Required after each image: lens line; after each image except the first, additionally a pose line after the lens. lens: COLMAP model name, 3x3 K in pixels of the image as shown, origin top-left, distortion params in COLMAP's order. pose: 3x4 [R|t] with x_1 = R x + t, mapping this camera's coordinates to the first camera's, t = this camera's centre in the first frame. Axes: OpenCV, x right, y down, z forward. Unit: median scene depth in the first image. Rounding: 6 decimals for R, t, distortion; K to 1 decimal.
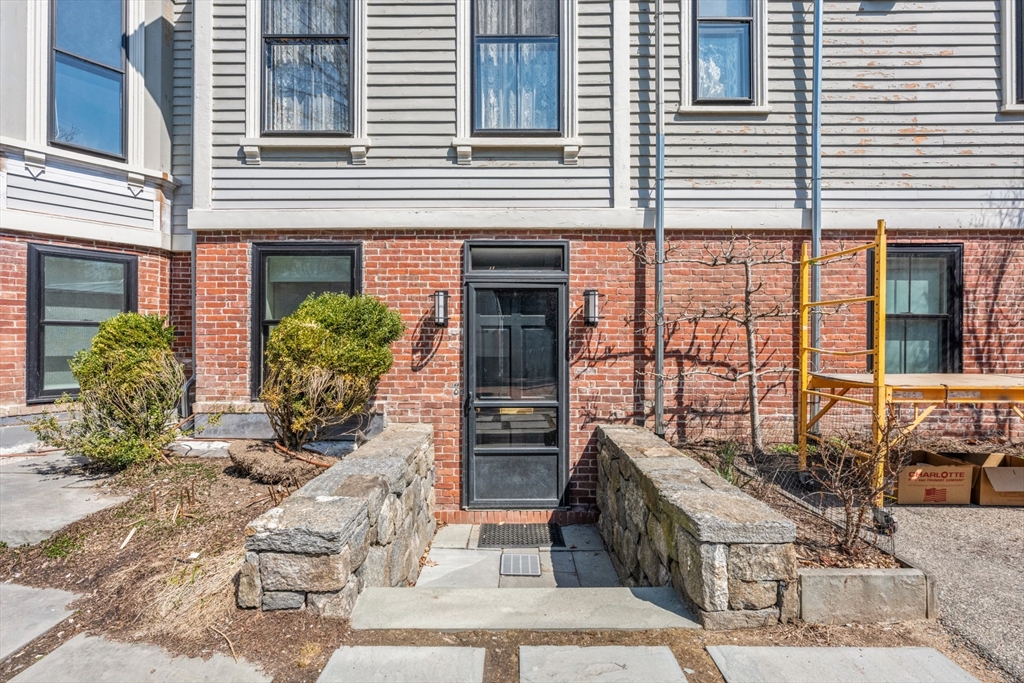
lens RADIAL K [[437.5, 0, 515.3], [0, 437.5, 336.1], [0, 0, 1]] dist [-0.000210, 0.000256]
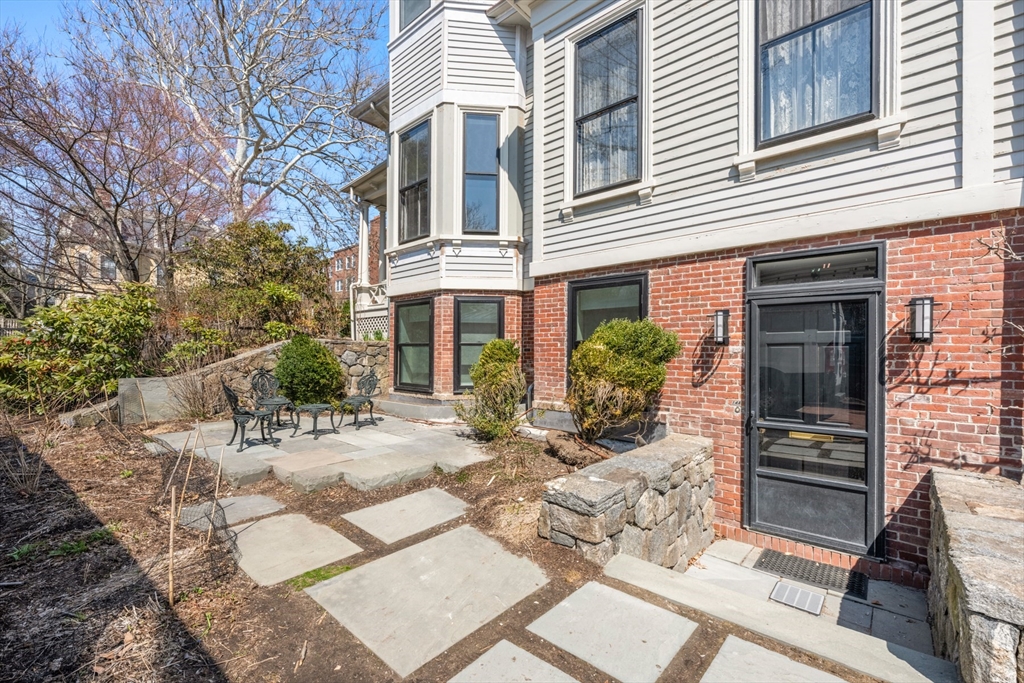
lens RADIAL K [[437.5, 0, 515.3], [0, 437.5, 336.1], [0, 0, 1]] dist [-0.000210, 0.000256]
pose [[0.758105, -0.019519, -0.651840, 0.135579], [0.005566, 0.999709, -0.023462, -0.021166], [0.652108, 0.014158, 0.757994, -0.099035]]
